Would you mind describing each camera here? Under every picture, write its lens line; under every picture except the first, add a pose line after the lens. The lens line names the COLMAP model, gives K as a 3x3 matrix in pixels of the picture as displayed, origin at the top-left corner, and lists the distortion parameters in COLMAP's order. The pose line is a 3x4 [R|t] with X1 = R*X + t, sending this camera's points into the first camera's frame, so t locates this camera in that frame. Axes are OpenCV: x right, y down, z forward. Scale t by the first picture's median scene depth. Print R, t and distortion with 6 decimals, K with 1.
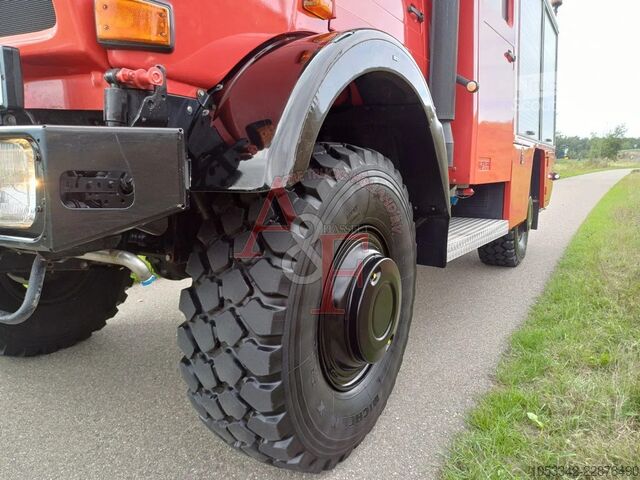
lens RADIAL K [[474.3, 0, 322.6], [0, 474.3, 236.6], [0, 0, 1]] dist [0.055341, -0.002098]
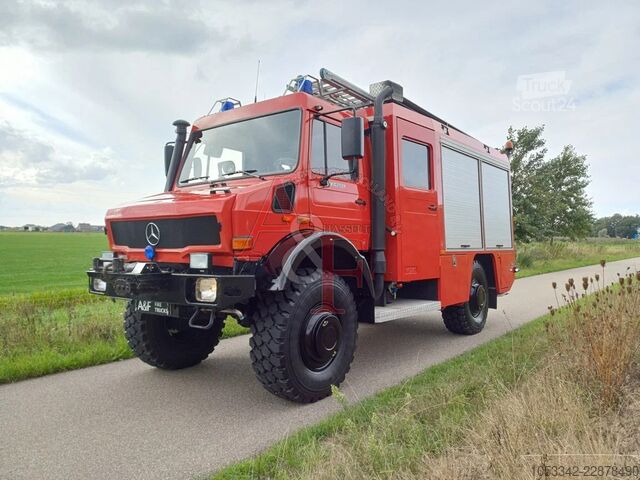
lens RADIAL K [[474.3, 0, 322.6], [0, 474.3, 236.6], [0, 0, 1]] dist [0.055341, -0.002098]
pose [[0.992434, -0.010520, -0.122326, 0.510936], [-0.010163, 0.985864, -0.167238, 0.070348], [0.122356, 0.167216, 0.978298, -1.932249]]
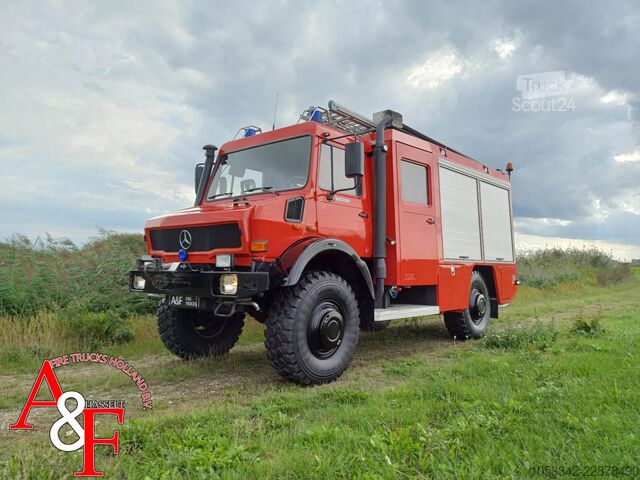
lens RADIAL K [[472.8, 0, 317.9], [0, 472.8, 228.3], [0, 0, 1]] dist [0.097832, -0.123102]
pose [[0.984566, -0.013362, -0.174501, 0.697260], [-0.027038, 0.973497, -0.227094, 0.276108], [0.172911, 0.228307, 0.958111, -2.423836]]
